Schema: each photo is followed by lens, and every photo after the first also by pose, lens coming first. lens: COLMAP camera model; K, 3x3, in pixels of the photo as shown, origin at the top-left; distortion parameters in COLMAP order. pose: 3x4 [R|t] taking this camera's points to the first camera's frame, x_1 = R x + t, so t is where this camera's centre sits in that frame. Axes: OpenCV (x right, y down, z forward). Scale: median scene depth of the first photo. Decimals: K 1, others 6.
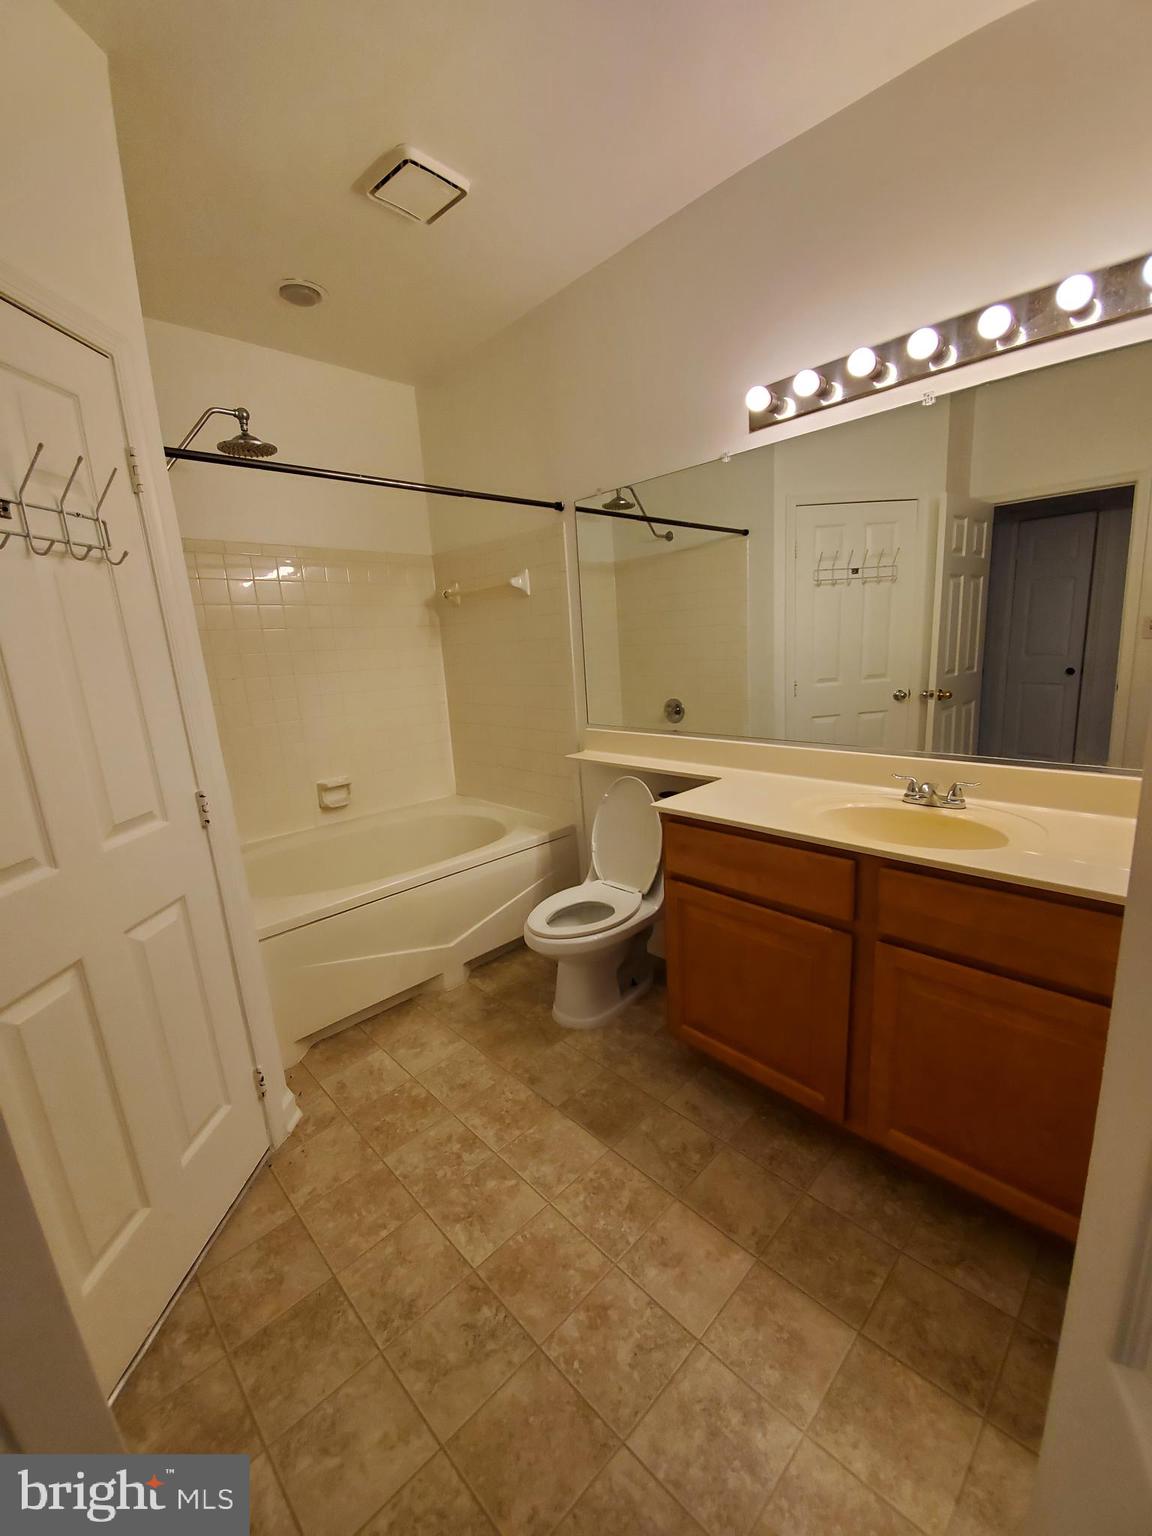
lens RADIAL K [[608.2, 0, 587.1], [0, 608.2, 770.6], [0, 0, 1]] dist [0.019969, -0.019301]
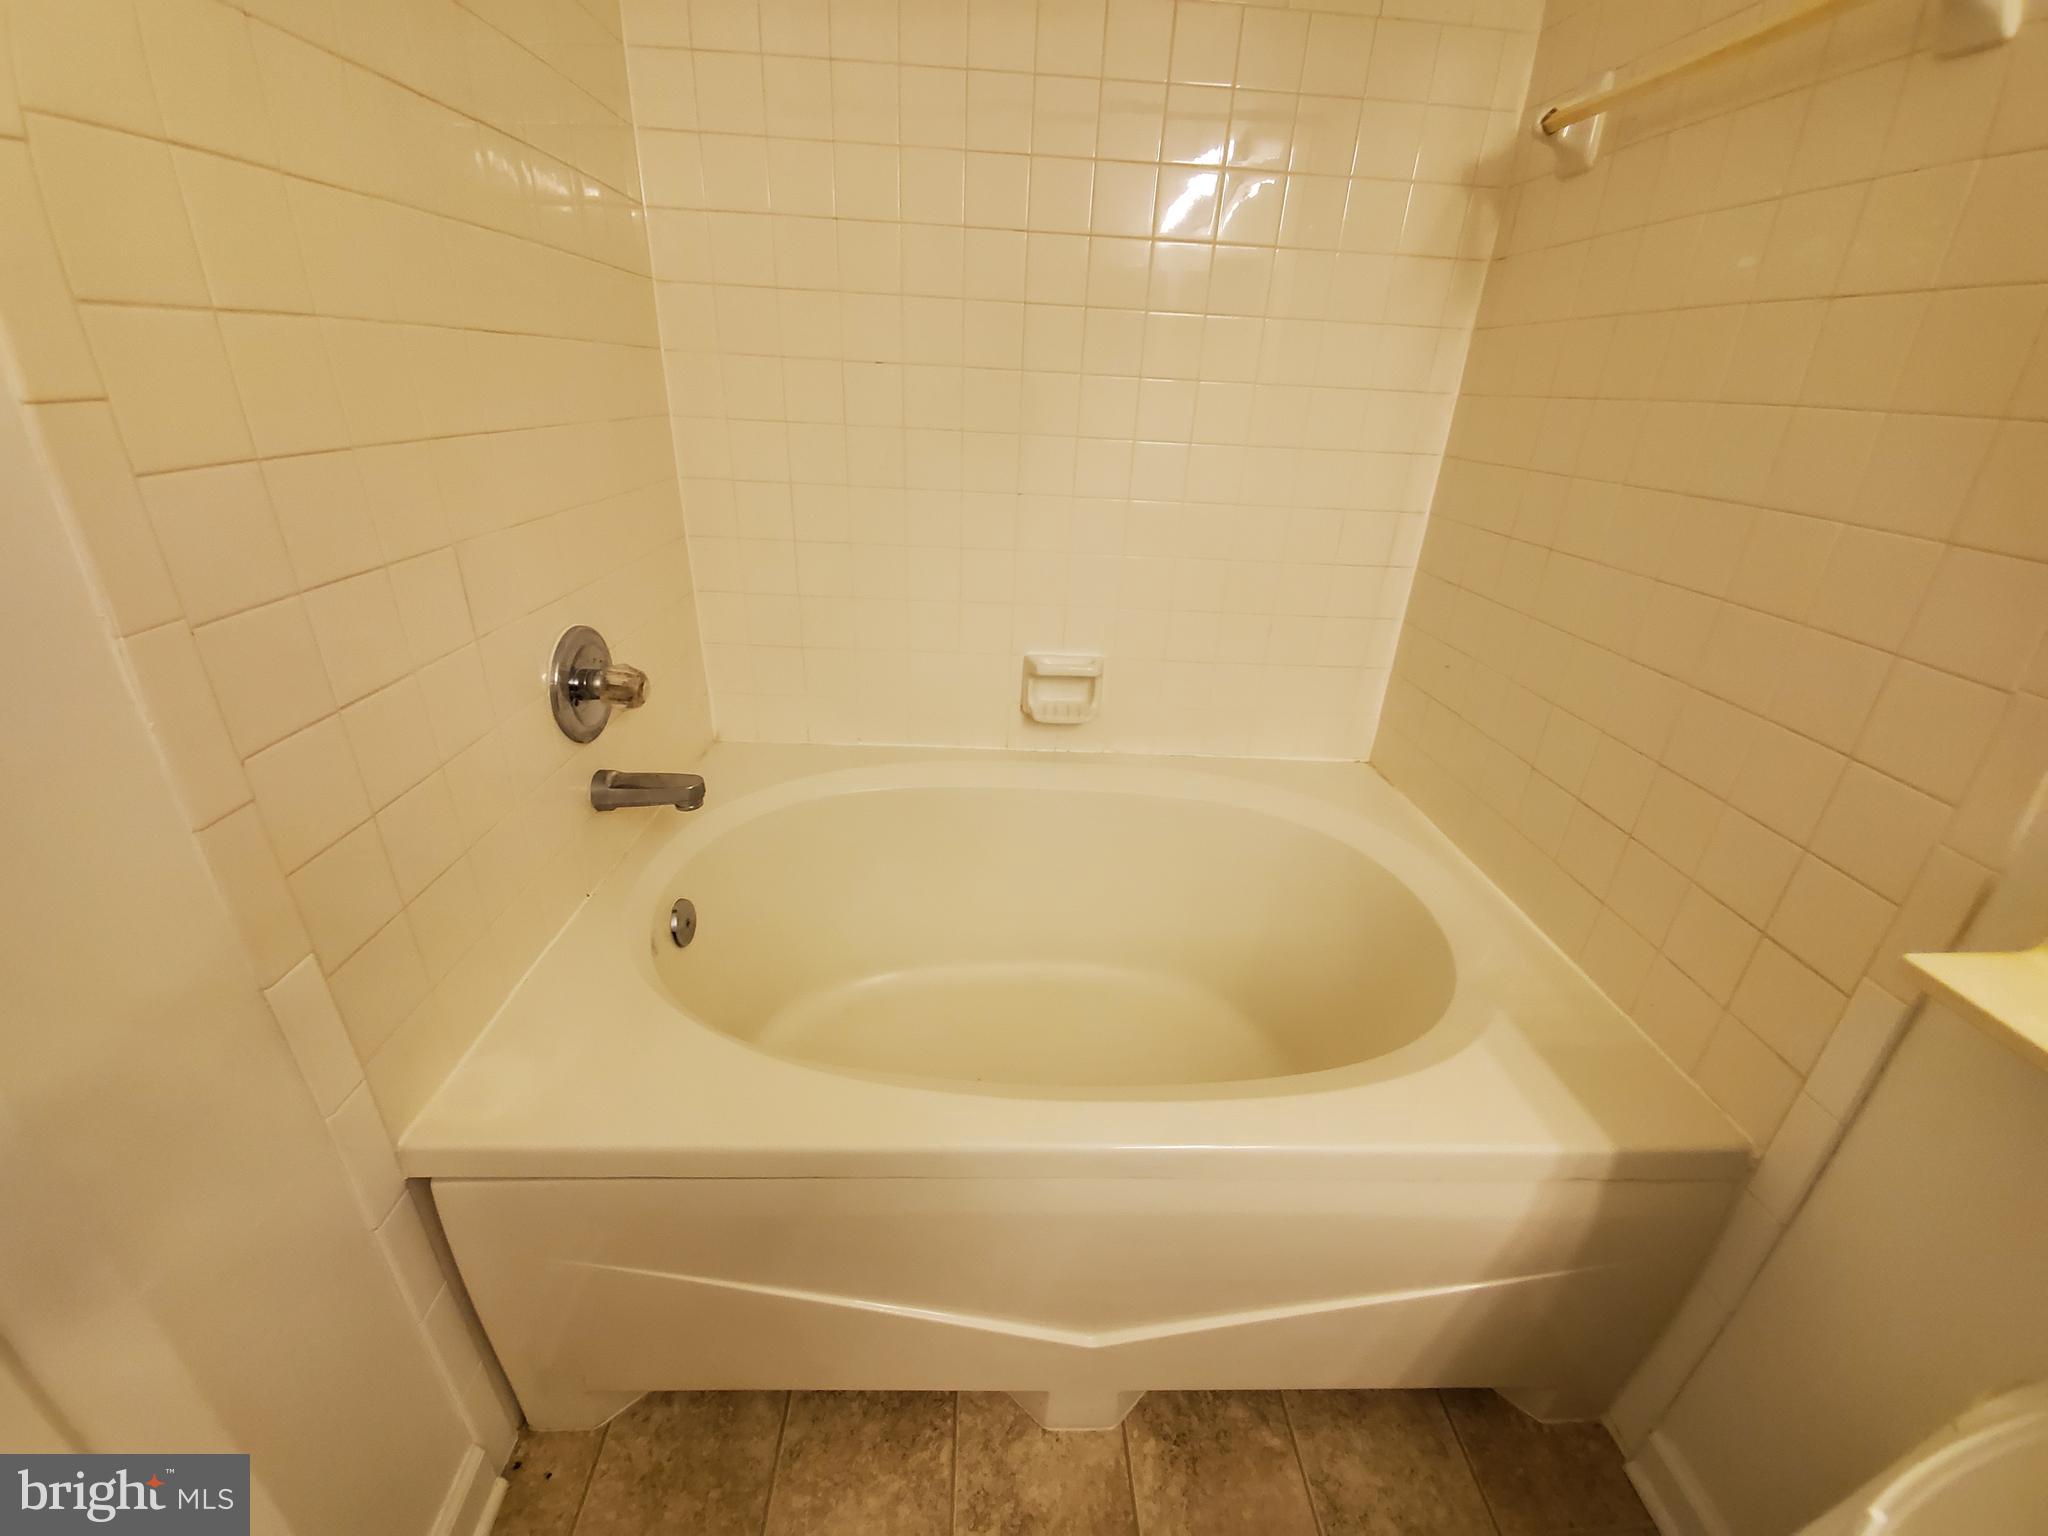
lens RADIAL K [[810.9, 0, 1024.6], [0, 810.9, 752.1], [0, 0, 1]] dist [0.019969, -0.019301]
pose [[0.733955, 0.352265, -0.580705, -0.167163], [-0.222291, 0.932485, 0.284707, -0.131837], [0.641792, -0.079877, 0.762708, 0.984764]]
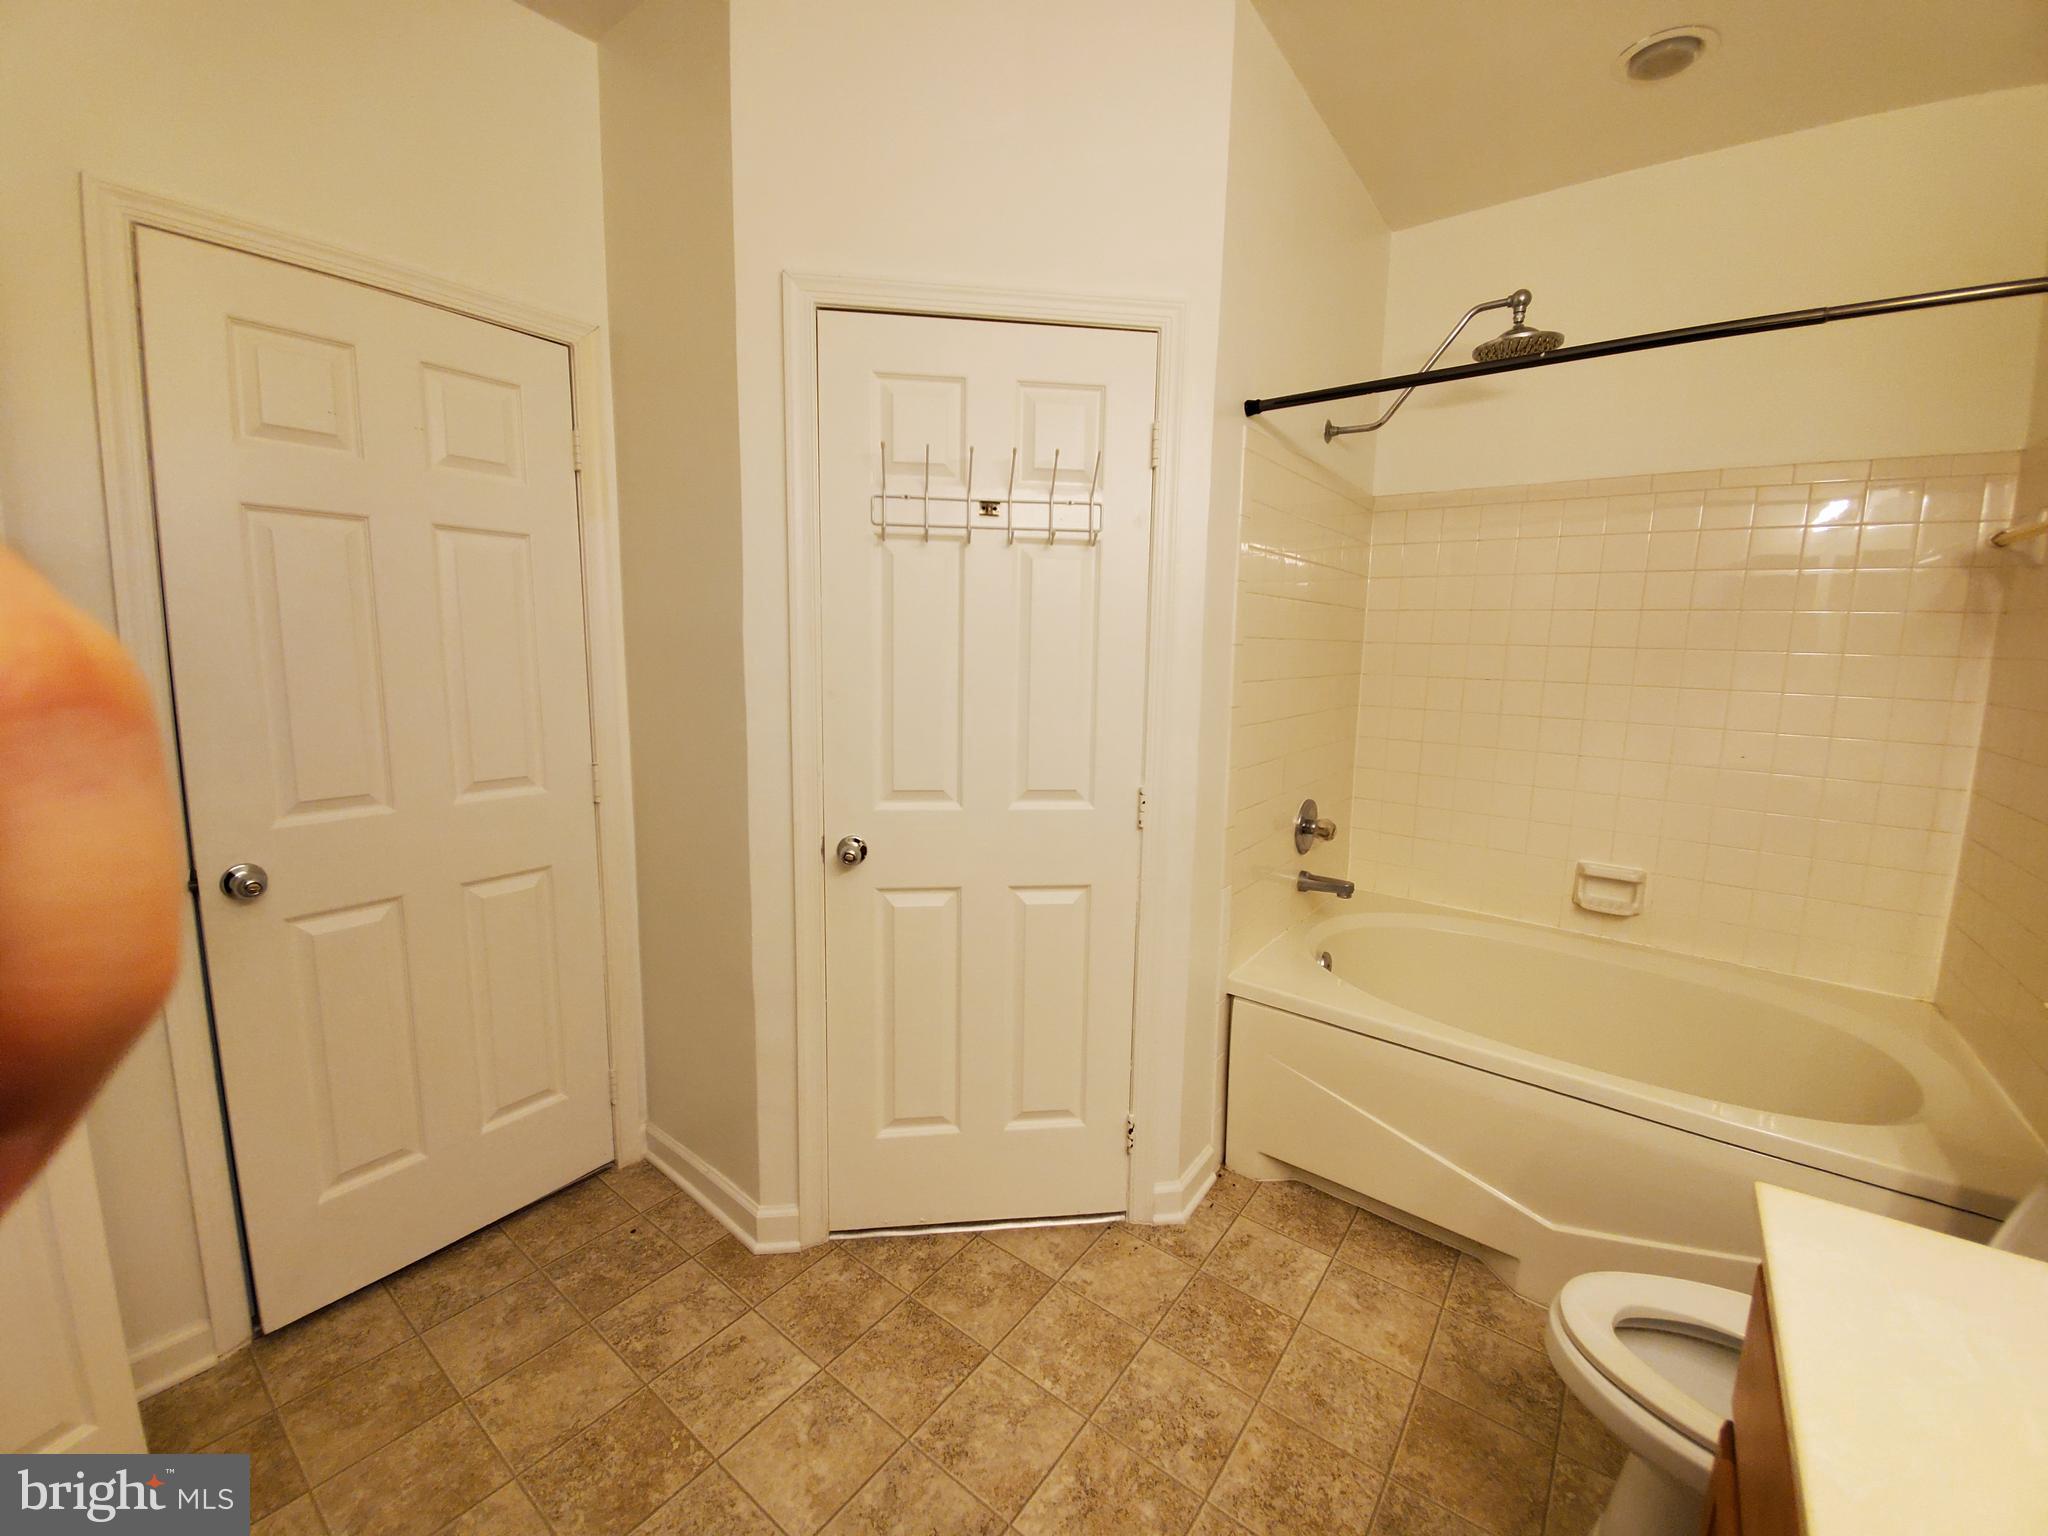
lens RADIAL K [[807.3, 0, 1020.5], [0, 807.3, 751.8], [0, 0, 1]] dist [0.013099, -0.014752]
pose [[0.133611, 0.189403, -0.972766, 0.426381], [-0.235223, 0.959579, 0.154527, -0.134991], [0.962714, 0.208171, 0.172763, 0.525115]]
